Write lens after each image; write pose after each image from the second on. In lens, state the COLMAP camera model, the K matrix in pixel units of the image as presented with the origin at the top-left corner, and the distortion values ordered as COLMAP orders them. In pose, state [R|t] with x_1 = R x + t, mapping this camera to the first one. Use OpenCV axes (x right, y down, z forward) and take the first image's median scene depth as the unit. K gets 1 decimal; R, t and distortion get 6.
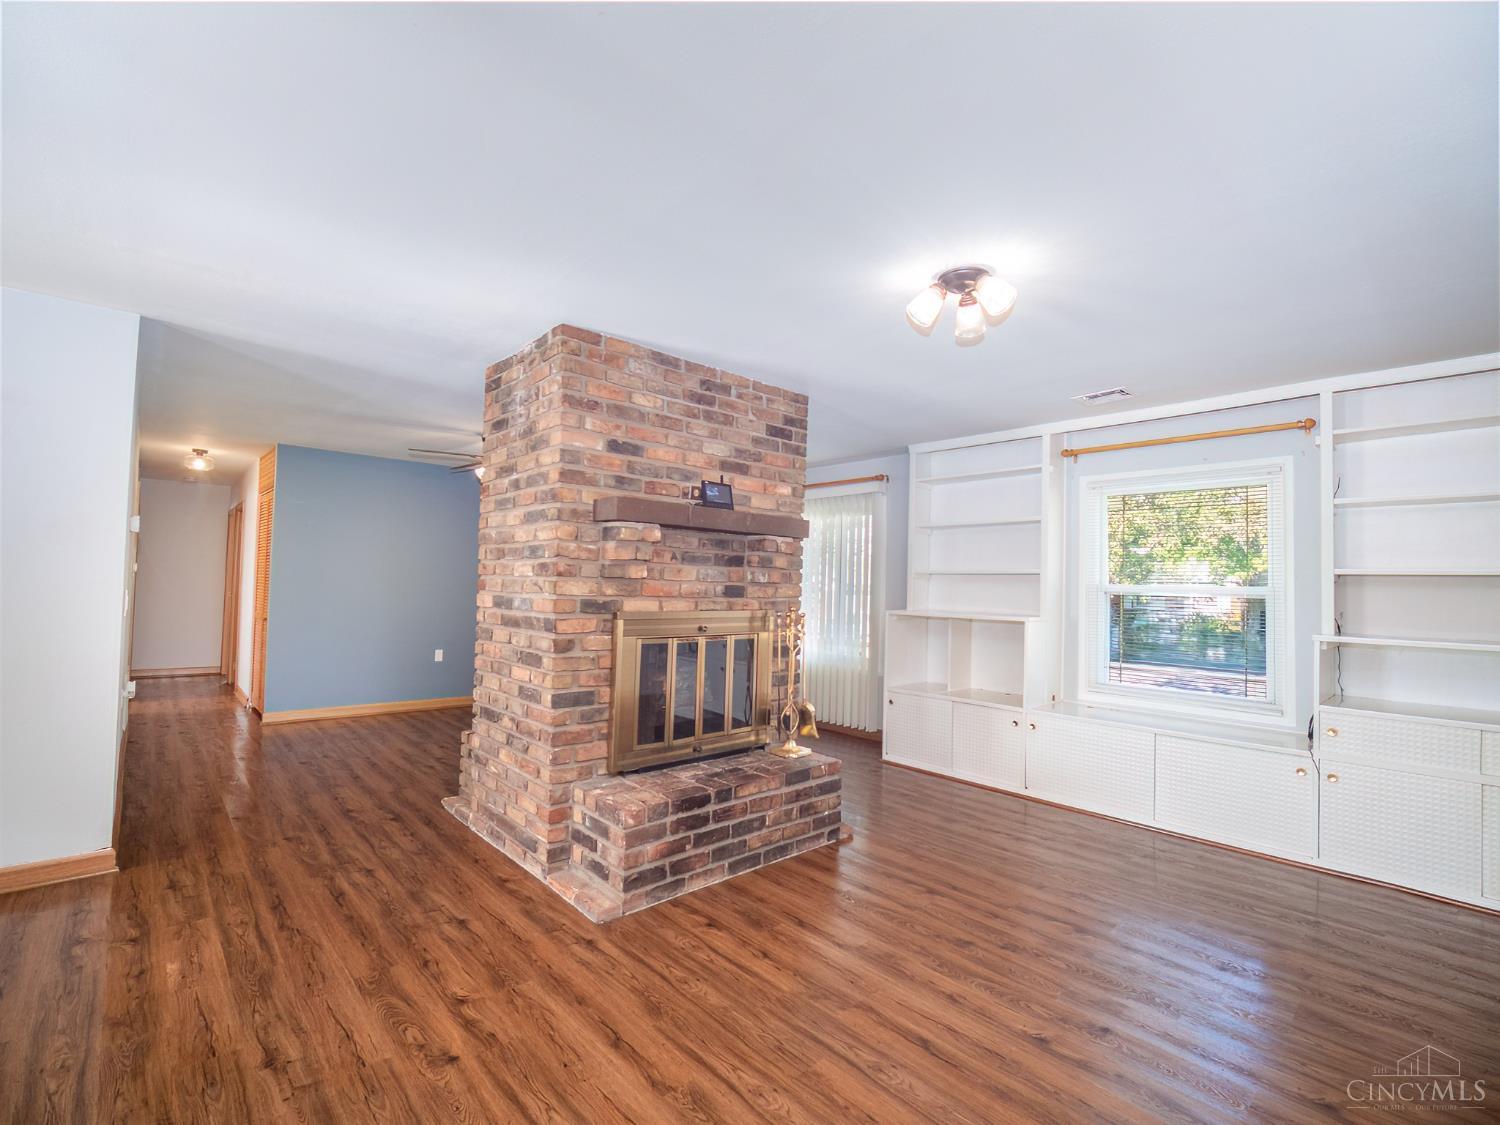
lens RADIAL K [[686.5, 0, 746.2], [0, 686.5, 560.3], [0, 0, 1]] dist [0.001801, 0.000542]
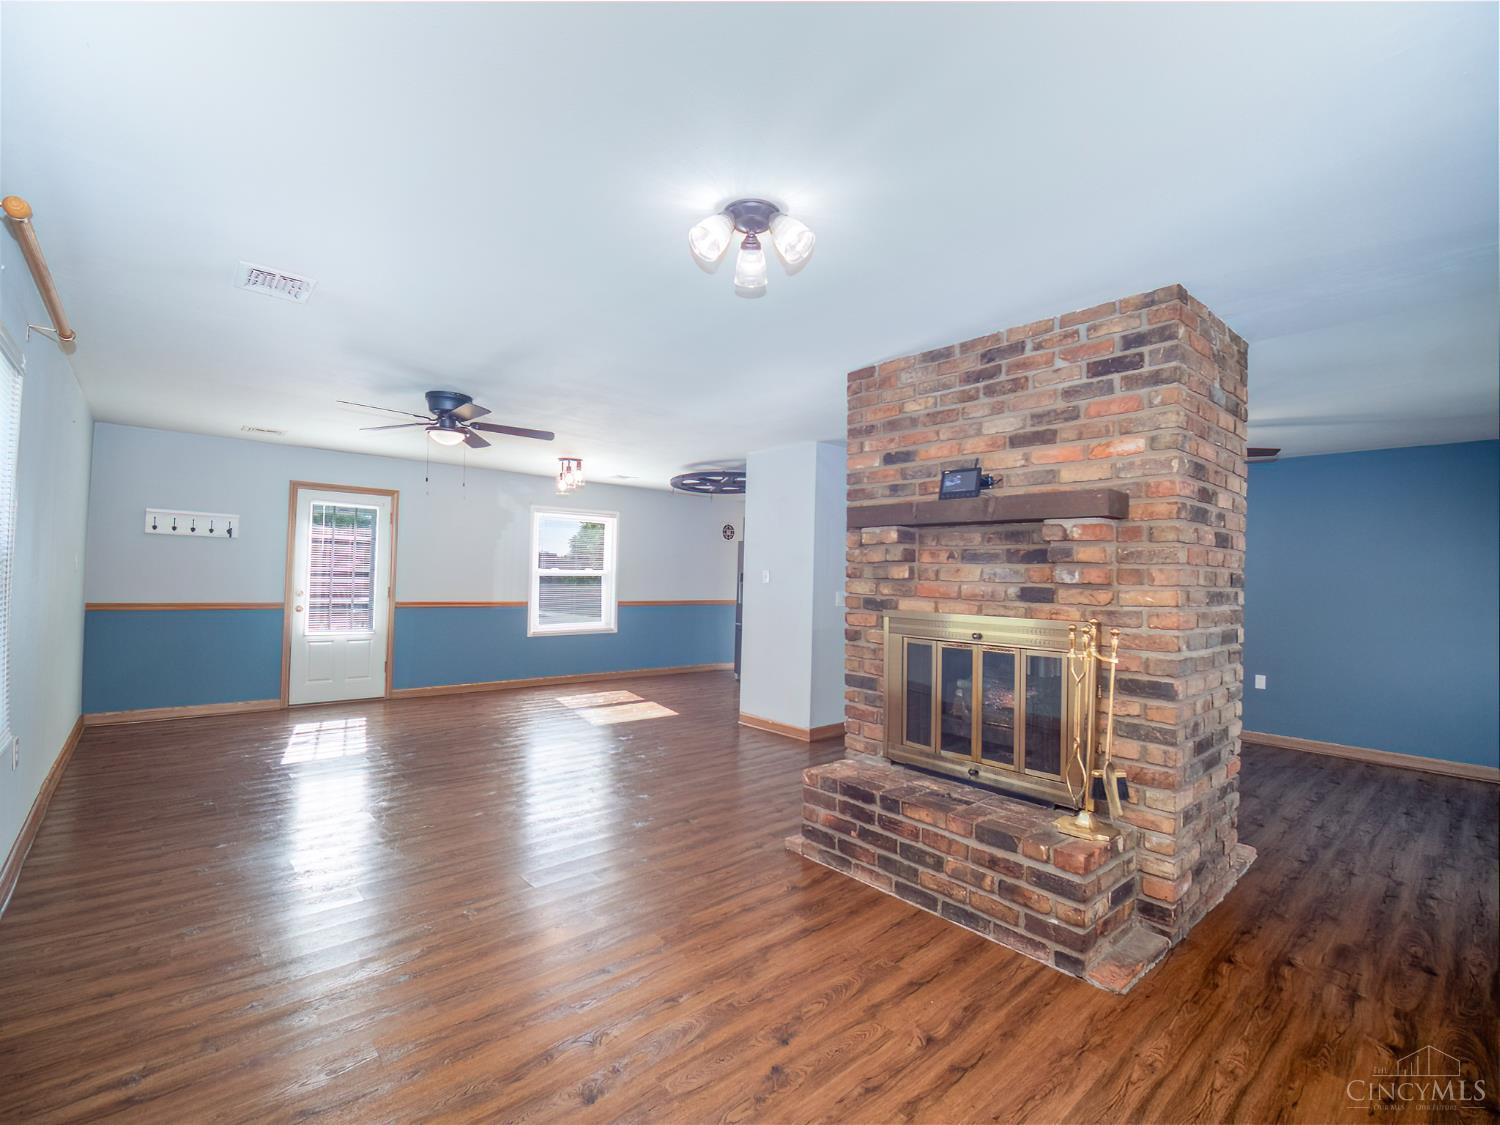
lens RADIAL K [[686.5, 0, 747.4], [0, 686.5, 561.8], [0, 0, 1]] dist [0.001801, 0.000542]
pose [[-0.015547, -0.047188, -0.998765, 0.860112], [0.011469, 0.998812, -0.047369, 0.045391], [0.999813, -0.012192, -0.014987, 0.753417]]
